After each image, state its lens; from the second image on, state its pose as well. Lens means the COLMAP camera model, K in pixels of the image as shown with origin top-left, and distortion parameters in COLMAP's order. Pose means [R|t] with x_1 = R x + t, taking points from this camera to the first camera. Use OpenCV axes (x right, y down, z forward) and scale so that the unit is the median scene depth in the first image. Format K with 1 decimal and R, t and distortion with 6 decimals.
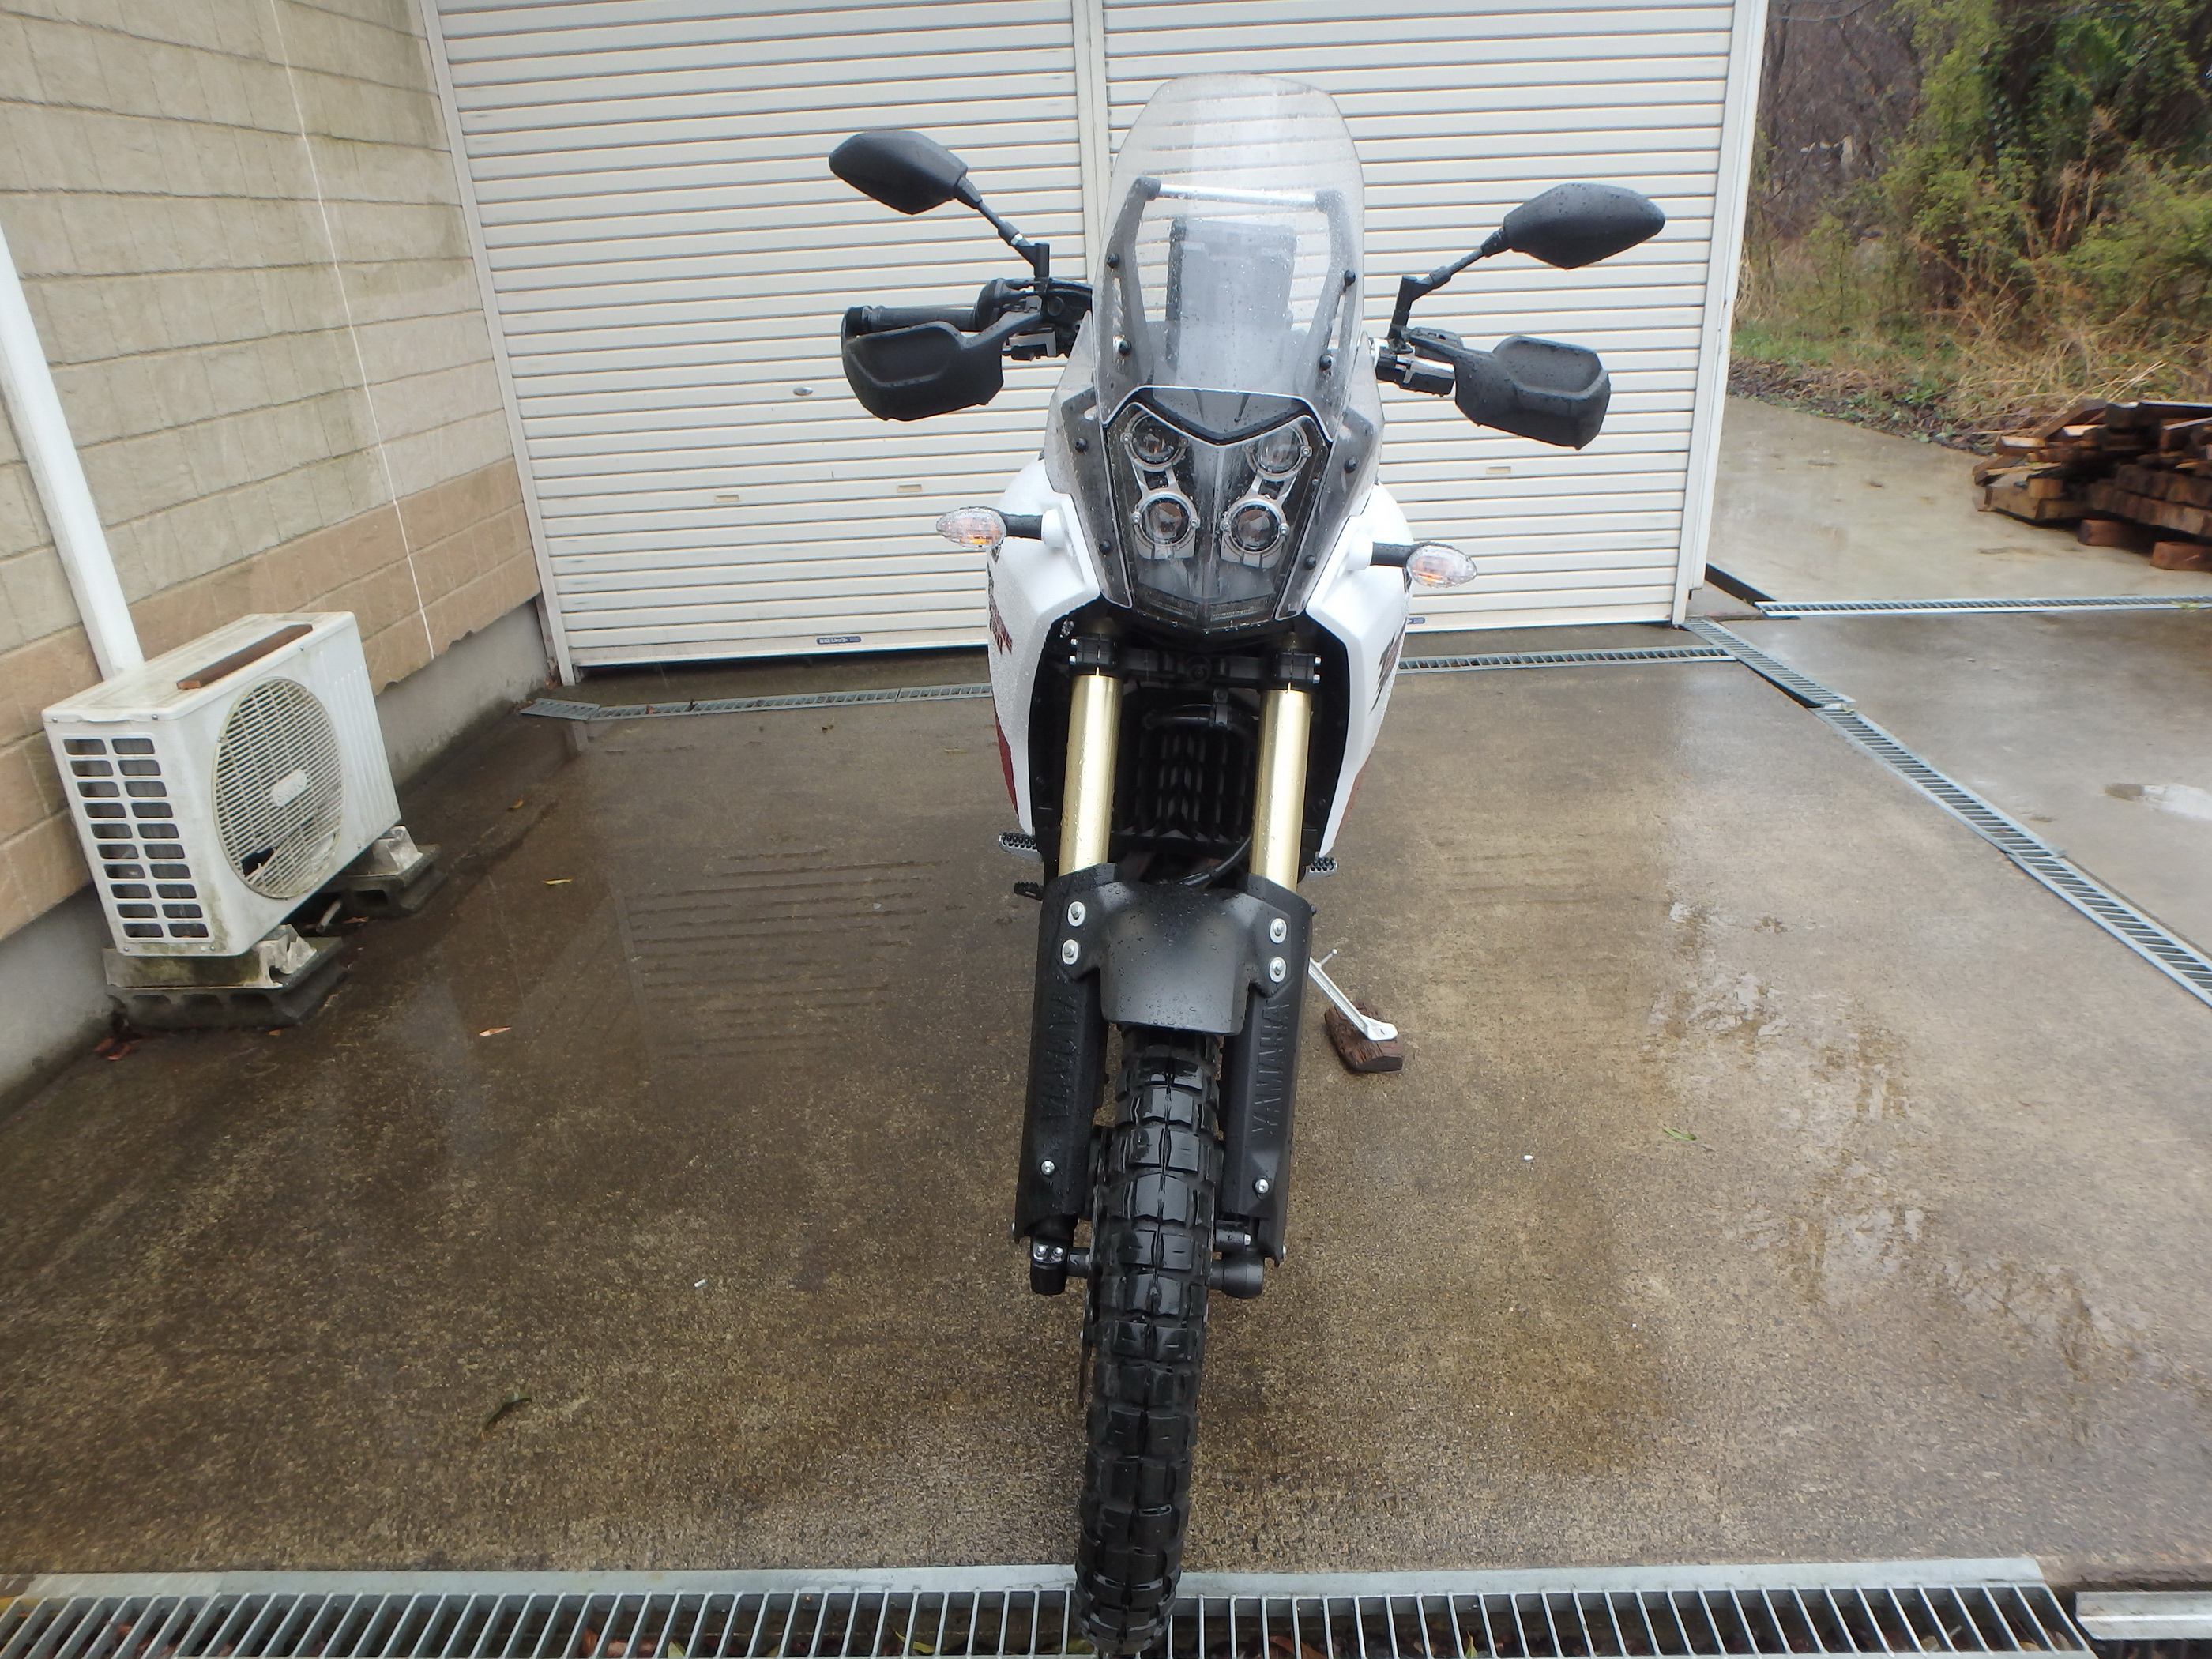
lens RADIAL K [[1334.6, 0, 1067.9], [0, 1334.6, 826.4], [0, 0, 1]] dist [-0.055019, 0.014481]
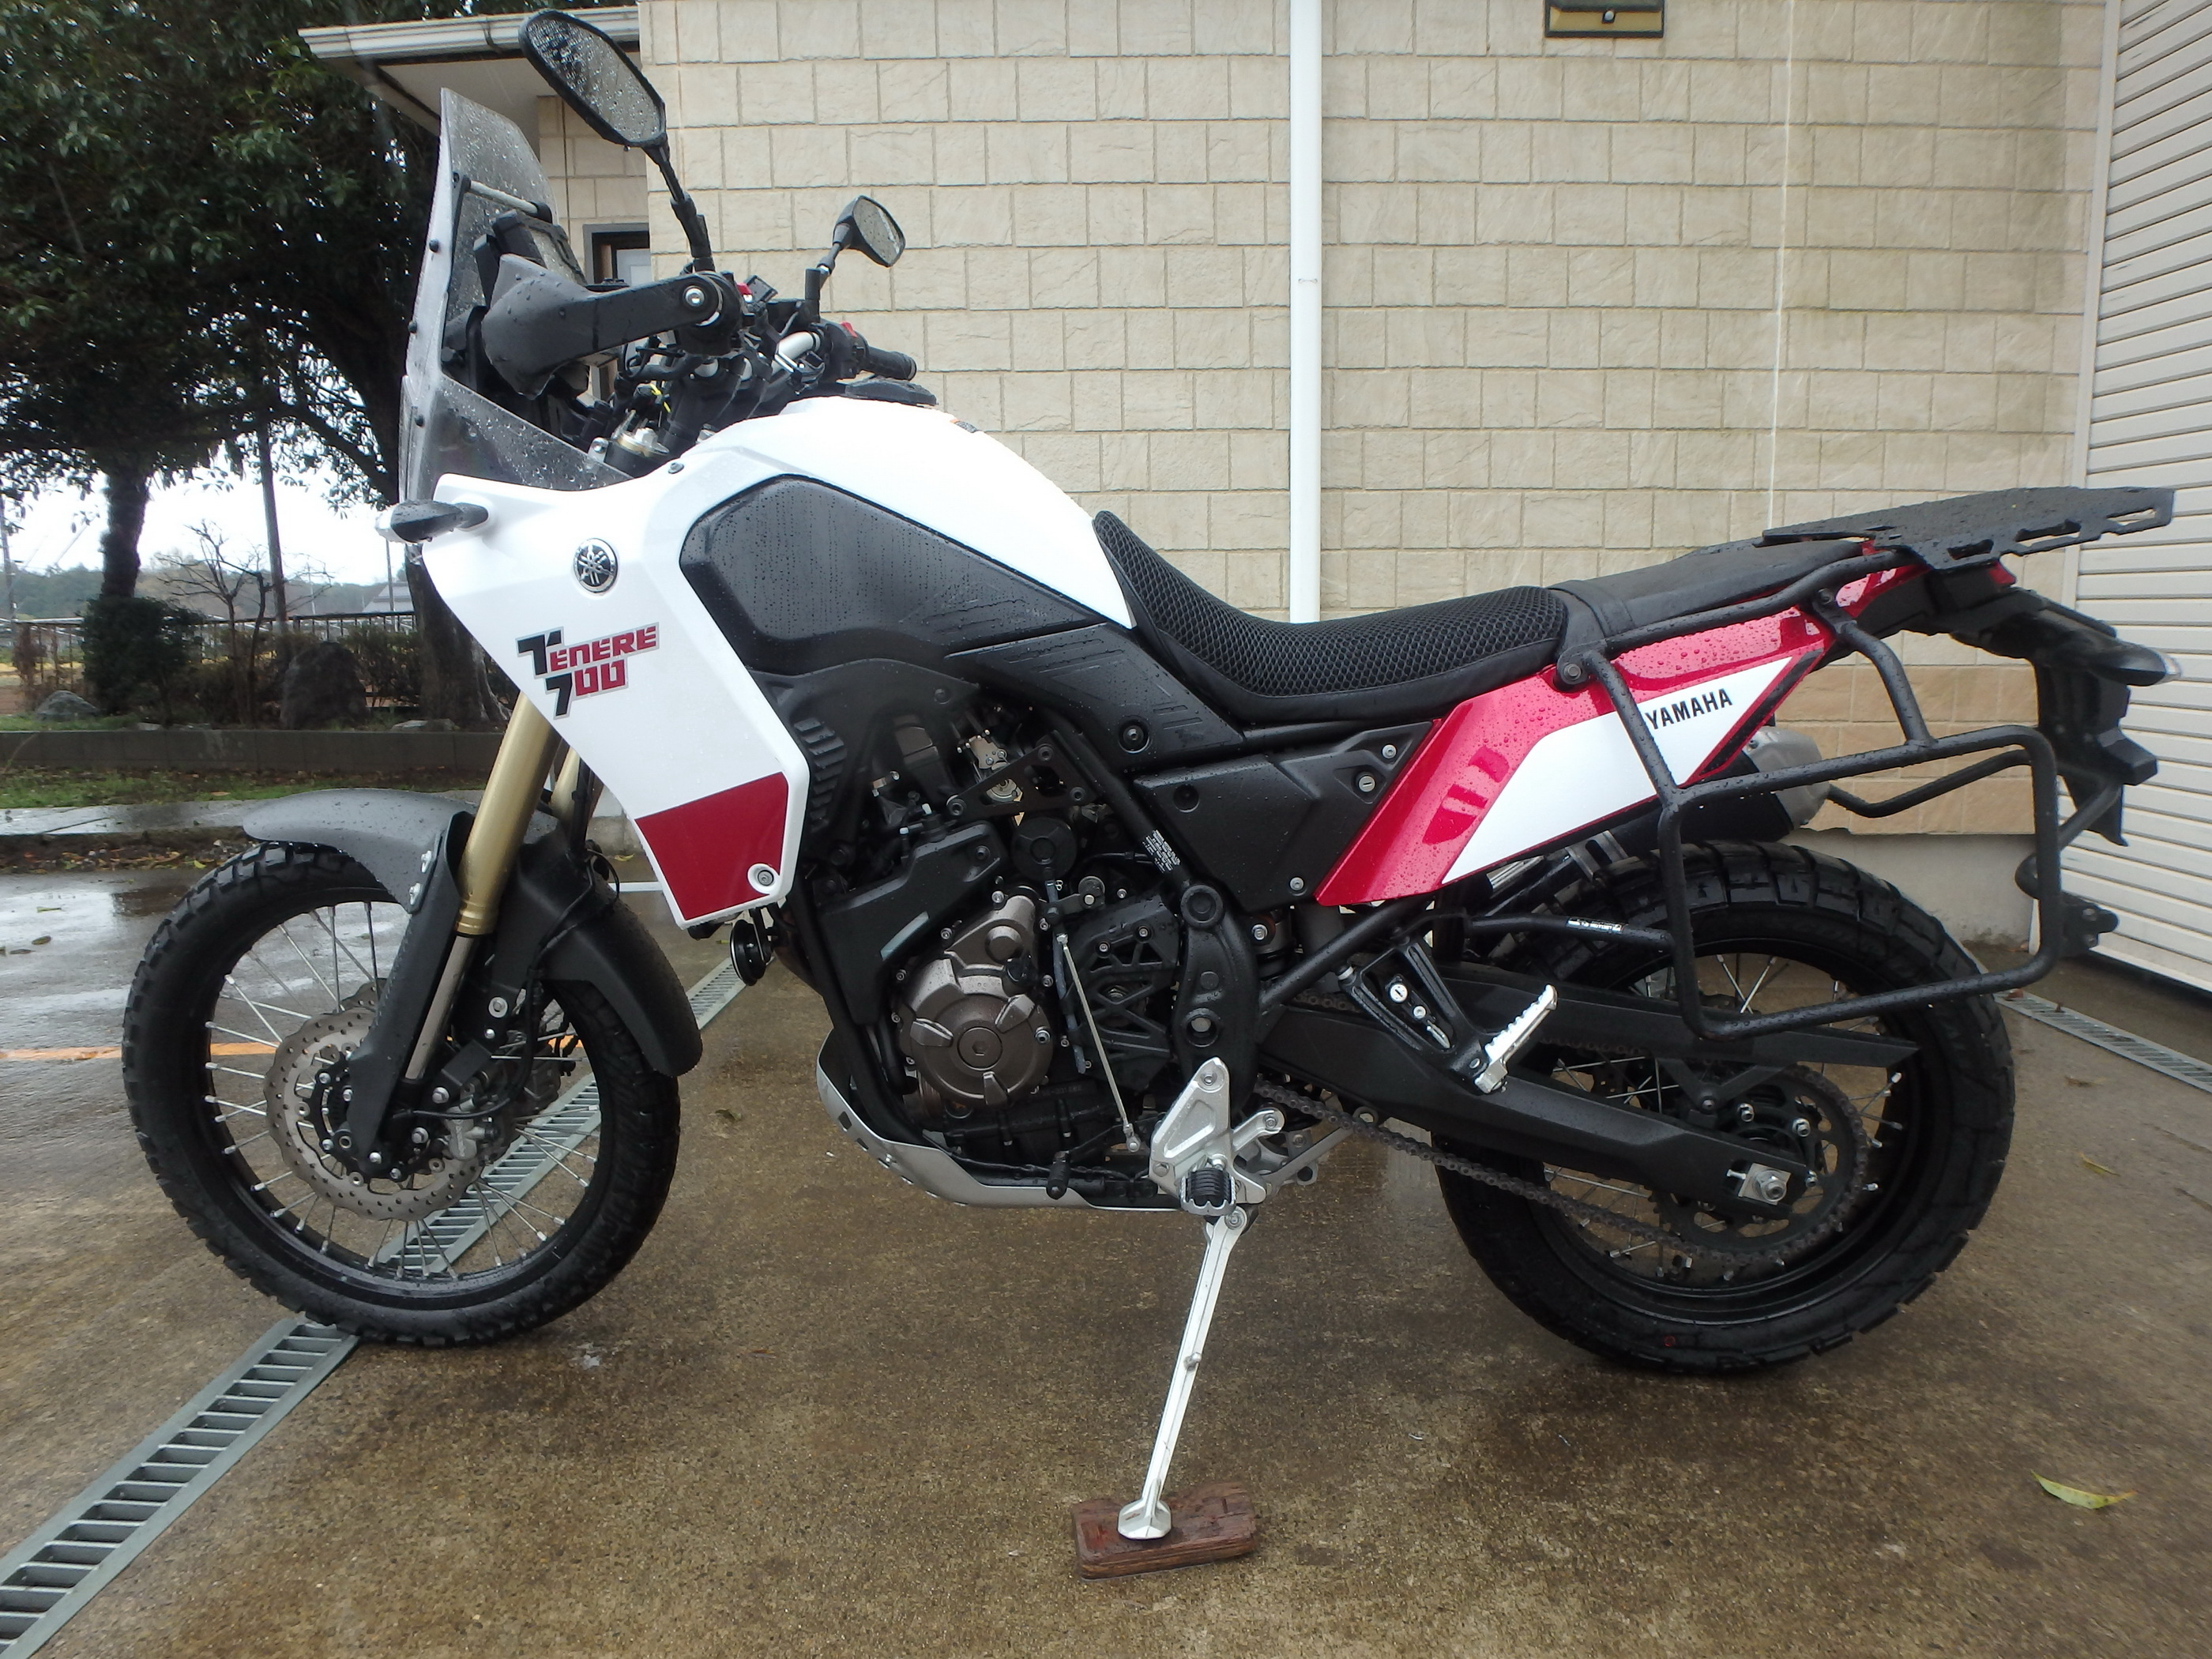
lens RADIAL K [[1342.2, 0, 1119.5], [0, 1342.2, 802.7], [0, 0, 1]] dist [-0.049255, 0.005013]
pose [[0.055308, 0.194490, -0.979344, 0.482052], [-0.399243, 0.903330, 0.156847, -0.135830], [0.915176, 0.382321, 0.127610, 0.538465]]
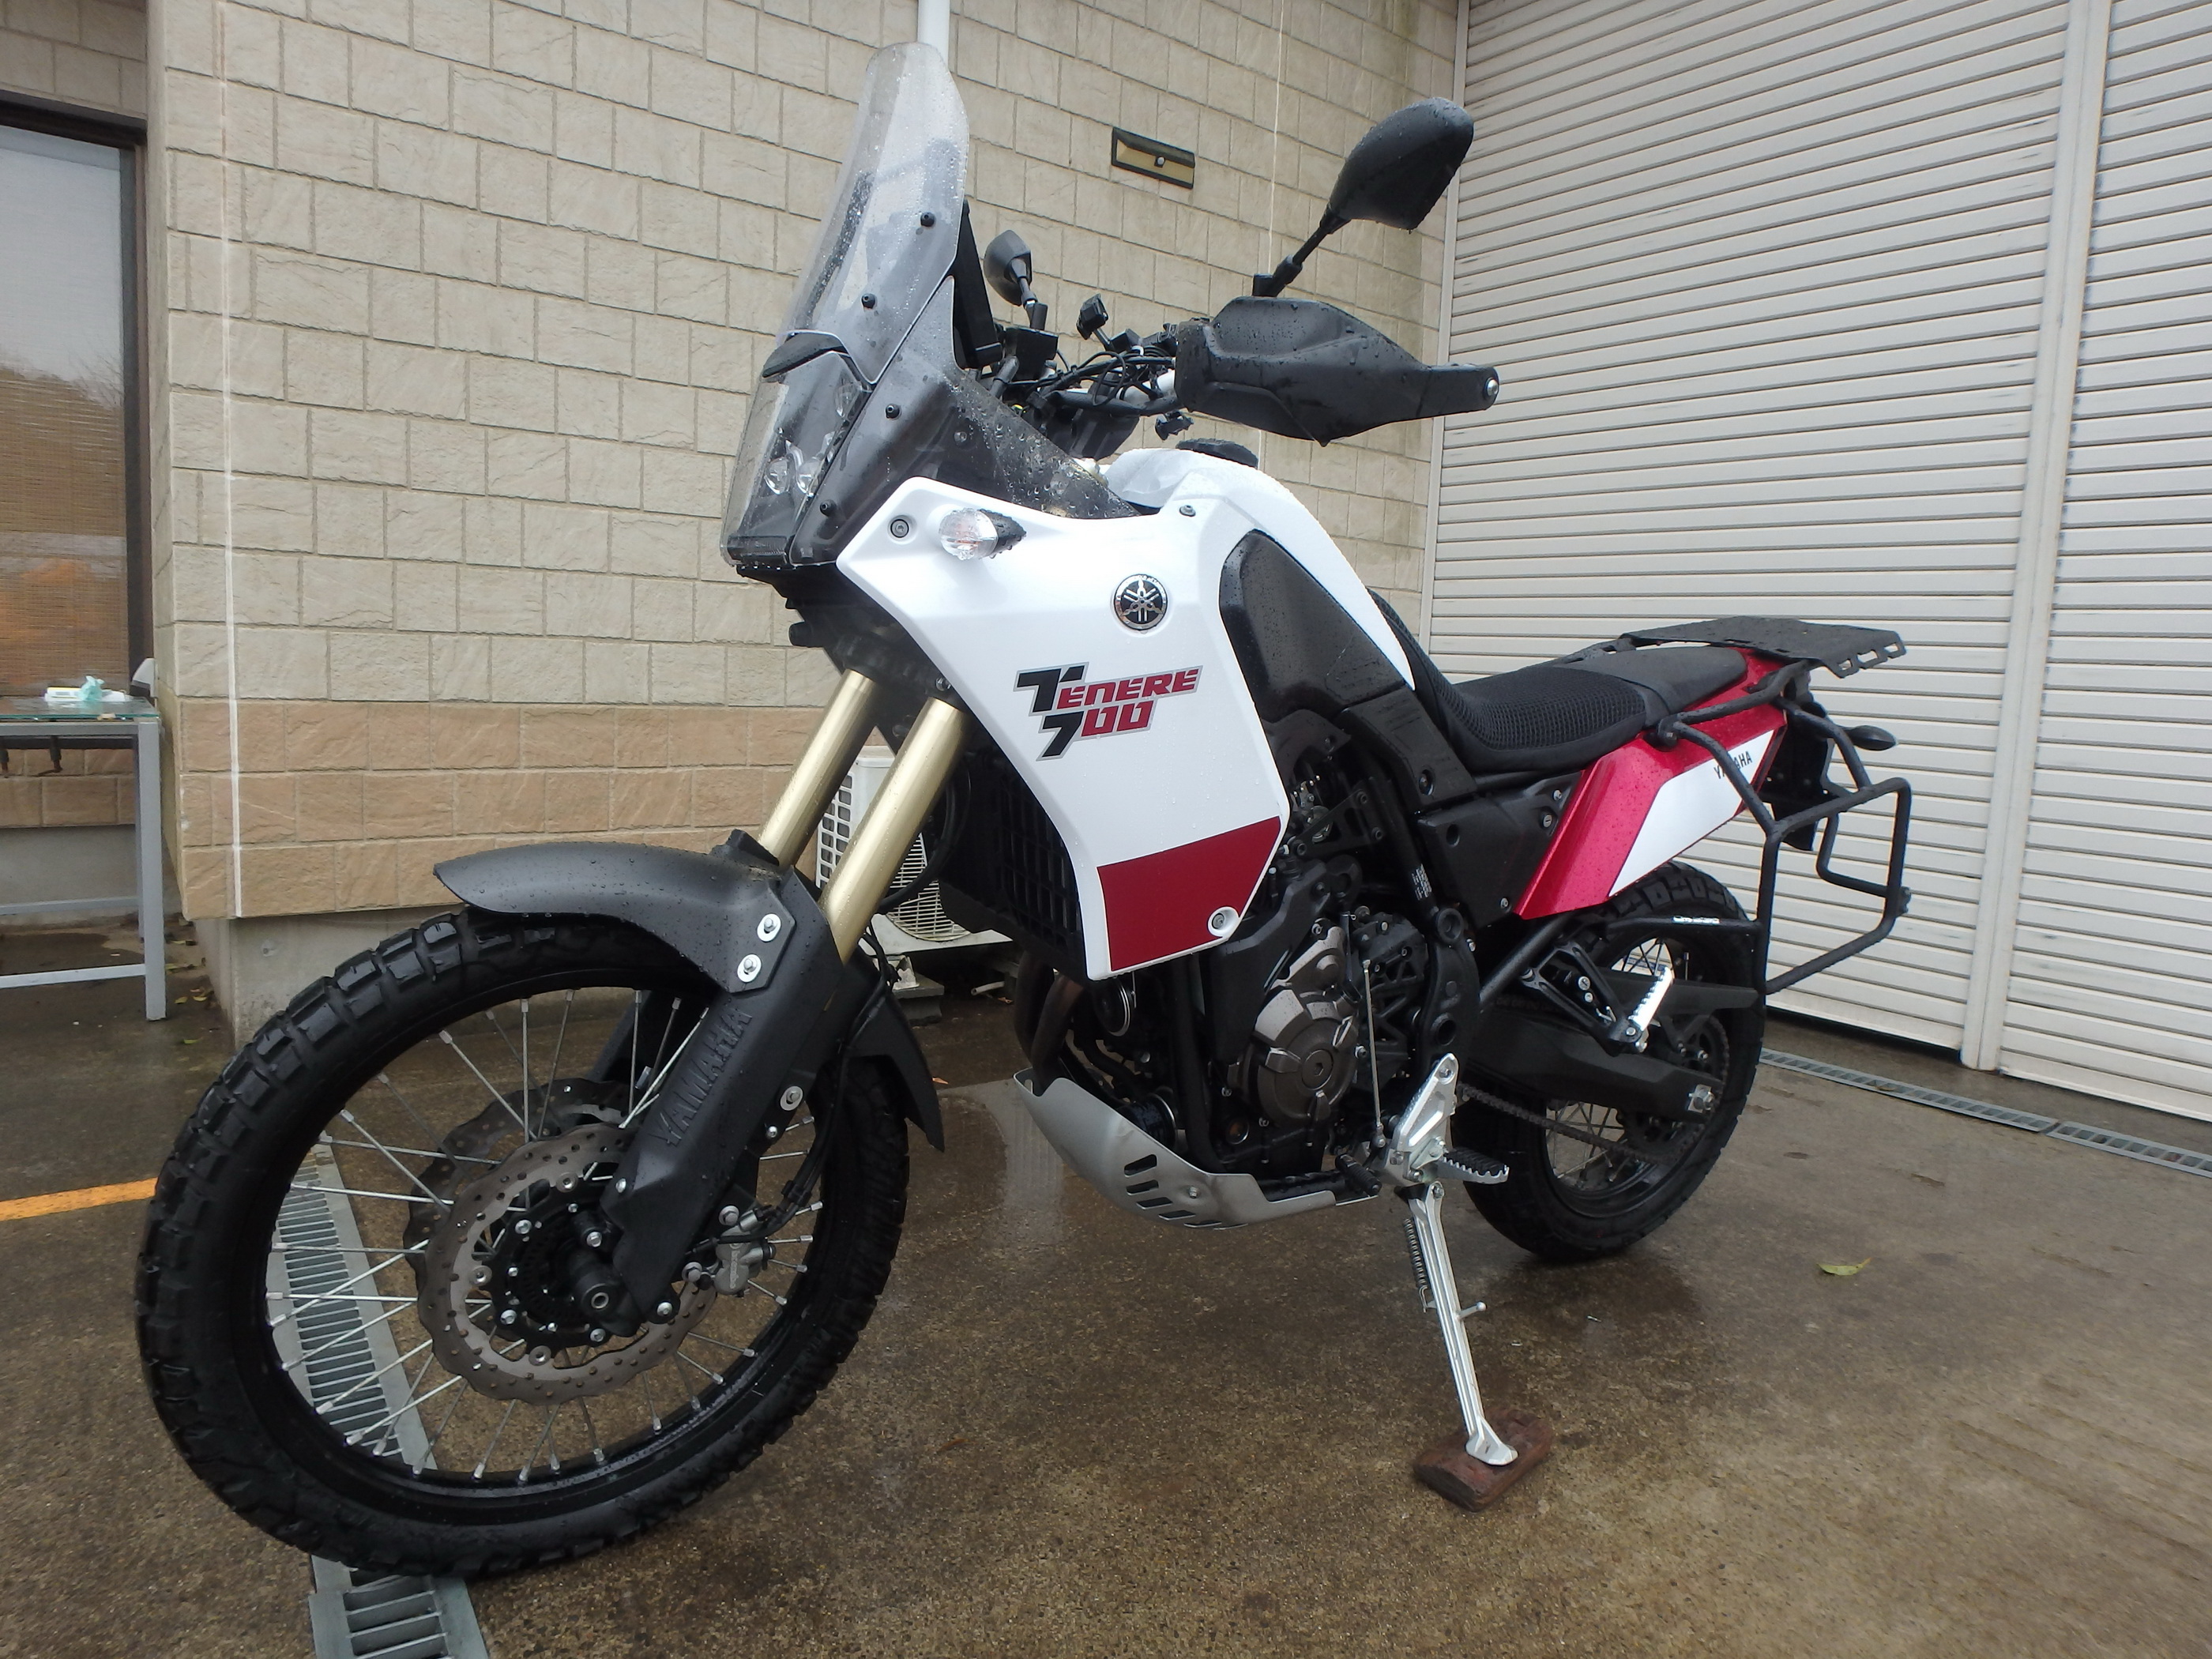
lens RADIAL K [[1342.2, 0, 1119.5], [0, 1342.2, 802.7], [0, 0, 1]] dist [-0.049255, 0.005013]
pose [[0.615621, 0.162293, -0.771149, 0.383616], [-0.396339, 0.909558, -0.124982, 0.011781], [0.681121, 0.382578, 0.624266, 0.230067]]
